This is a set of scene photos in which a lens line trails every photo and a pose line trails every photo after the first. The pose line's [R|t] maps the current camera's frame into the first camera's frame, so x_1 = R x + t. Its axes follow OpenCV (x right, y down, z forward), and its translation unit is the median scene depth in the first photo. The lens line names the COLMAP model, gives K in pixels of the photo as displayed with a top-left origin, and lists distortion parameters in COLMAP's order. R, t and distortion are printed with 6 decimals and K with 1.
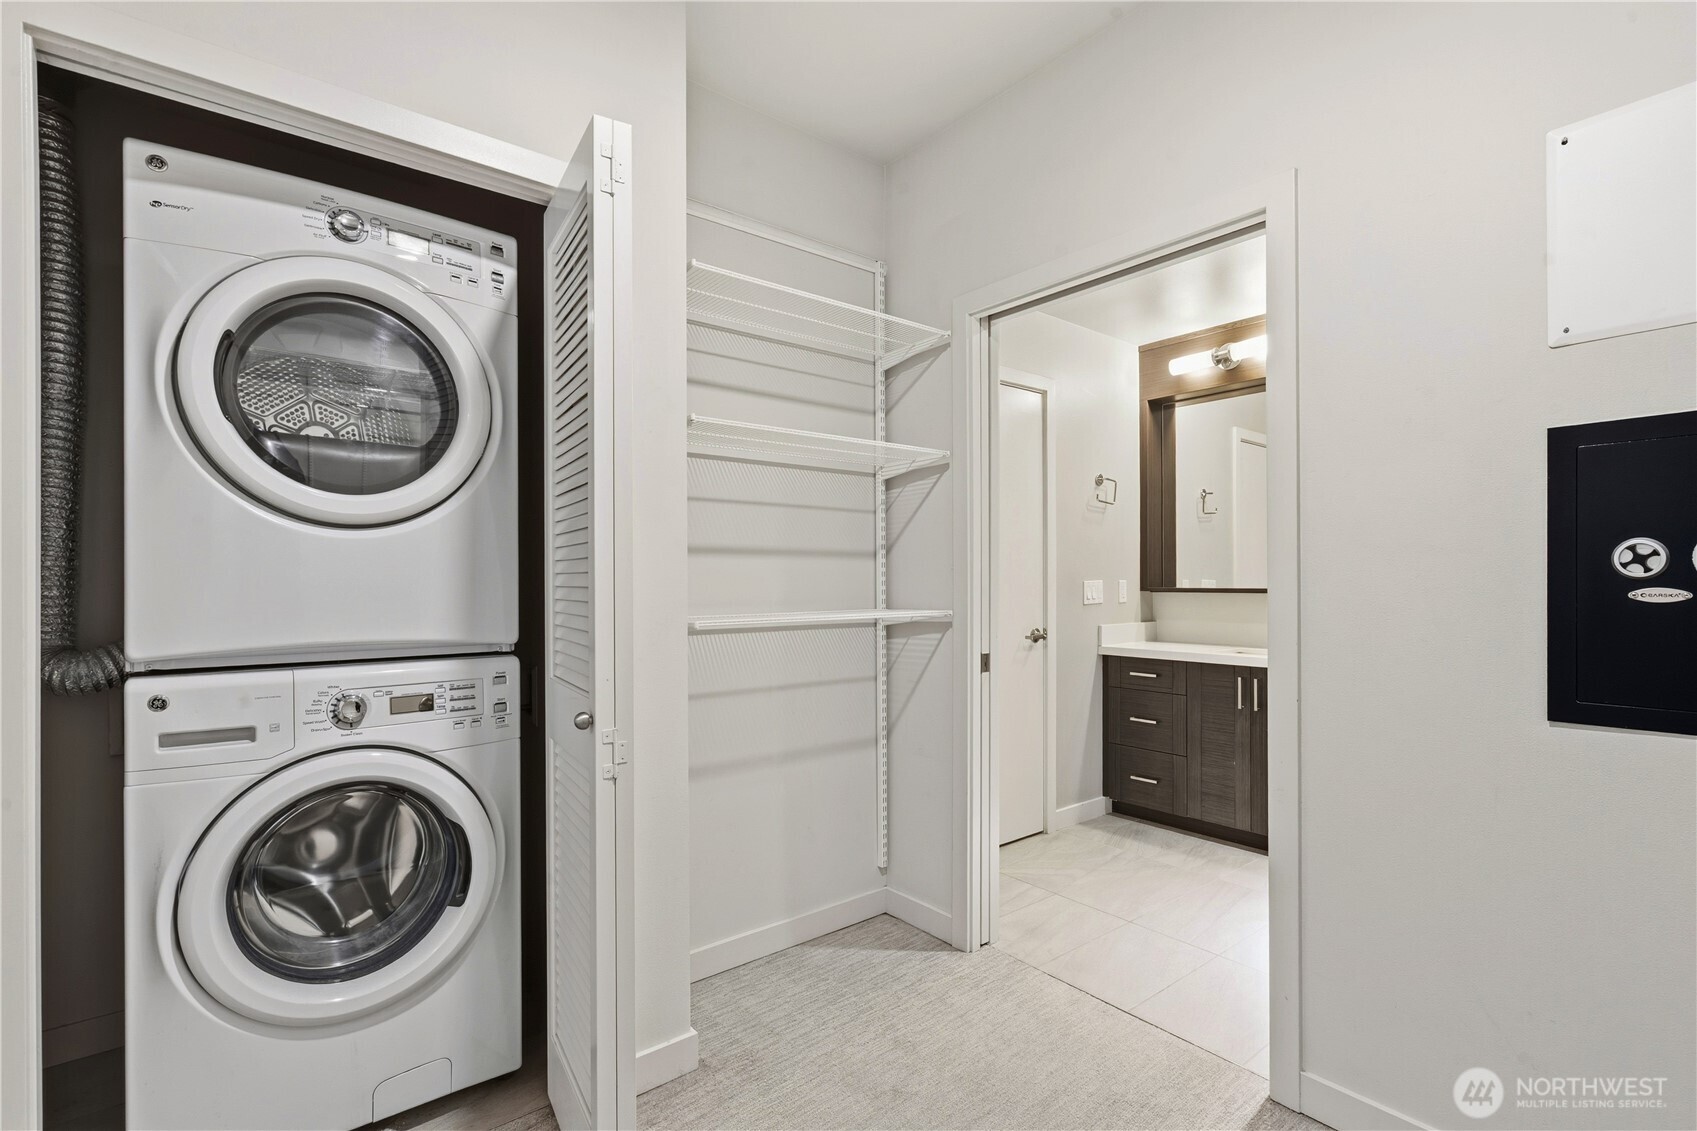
lens RADIAL K [[787.3, 0, 851.9], [0, 787.3, 557.4], [0, 0, 1]] dist [-0.002779, -0.000279]
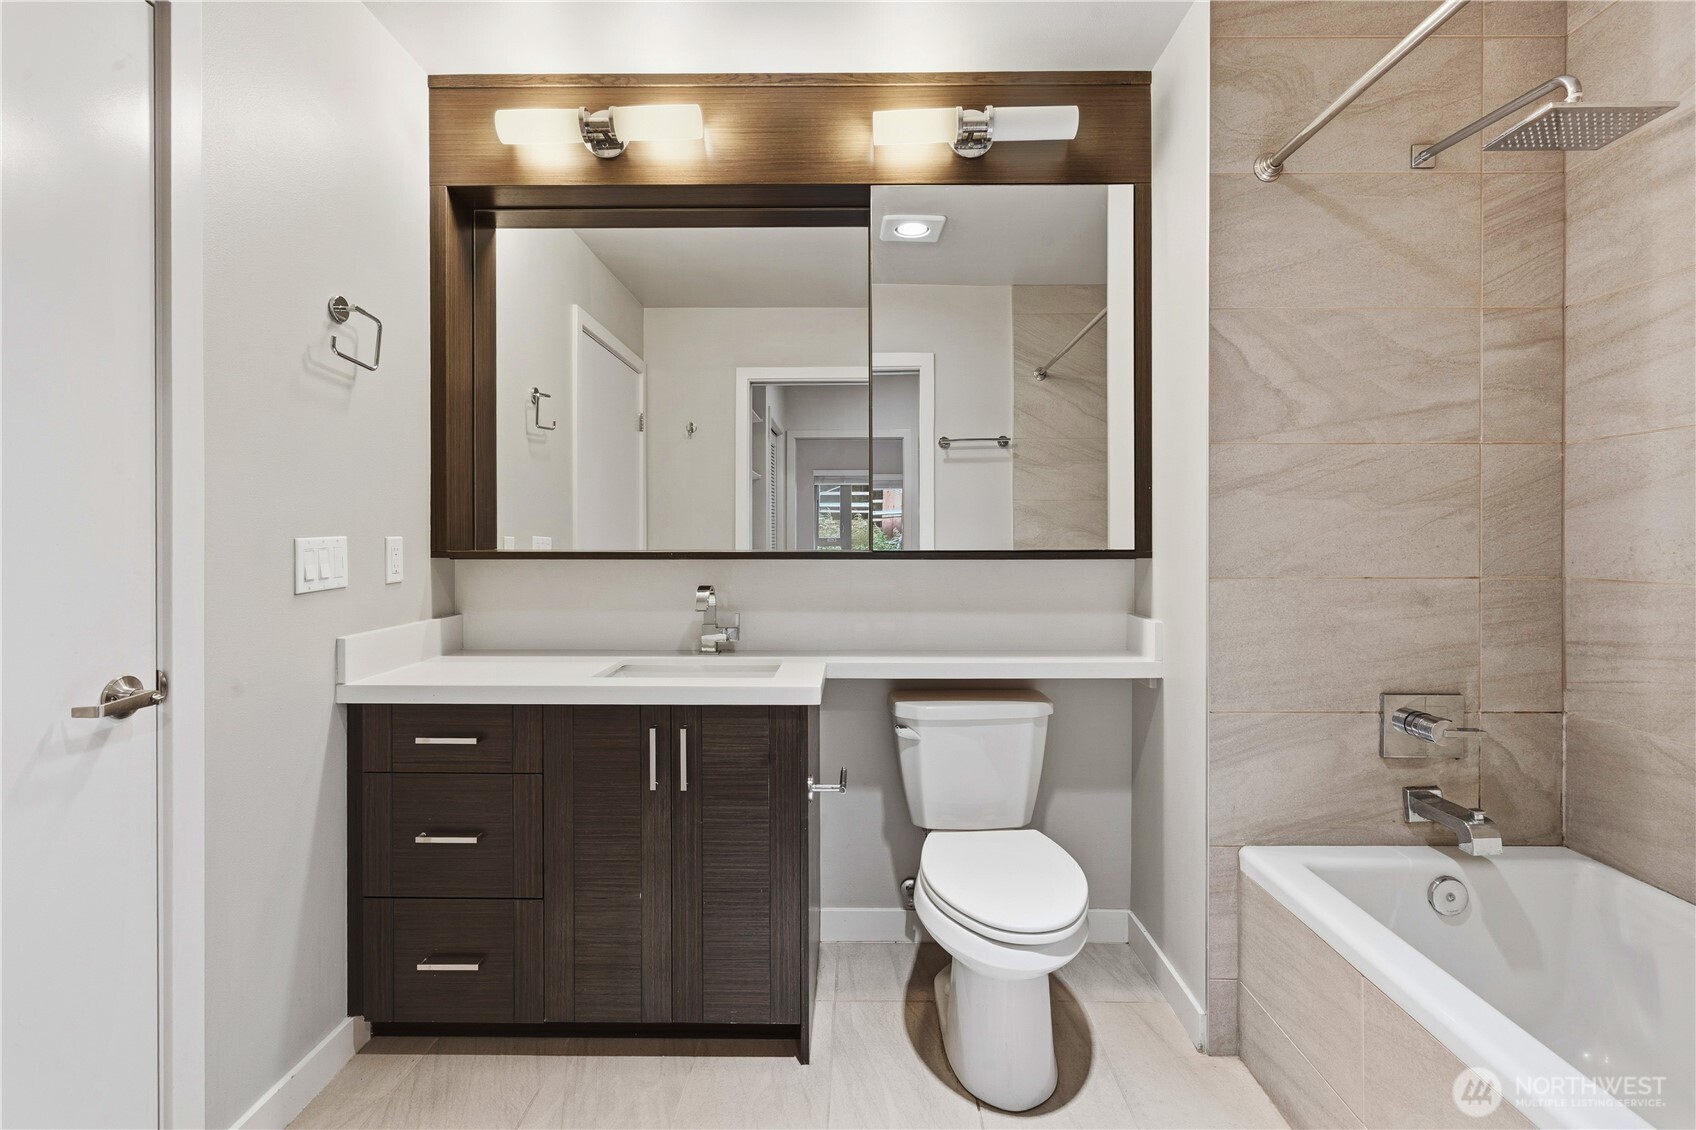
lens RADIAL K [[786.9, 0, 851.4], [0, 786.9, 556.9], [0, 0, 1]] dist [-0.002779, -0.000279]
pose [[0.640778, -0.015046, 0.767579, 0.157648], [-0.023144, 0.998975, 0.038902, 0.016448], [-0.767377, -0.042693, 0.639773, 0.489225]]
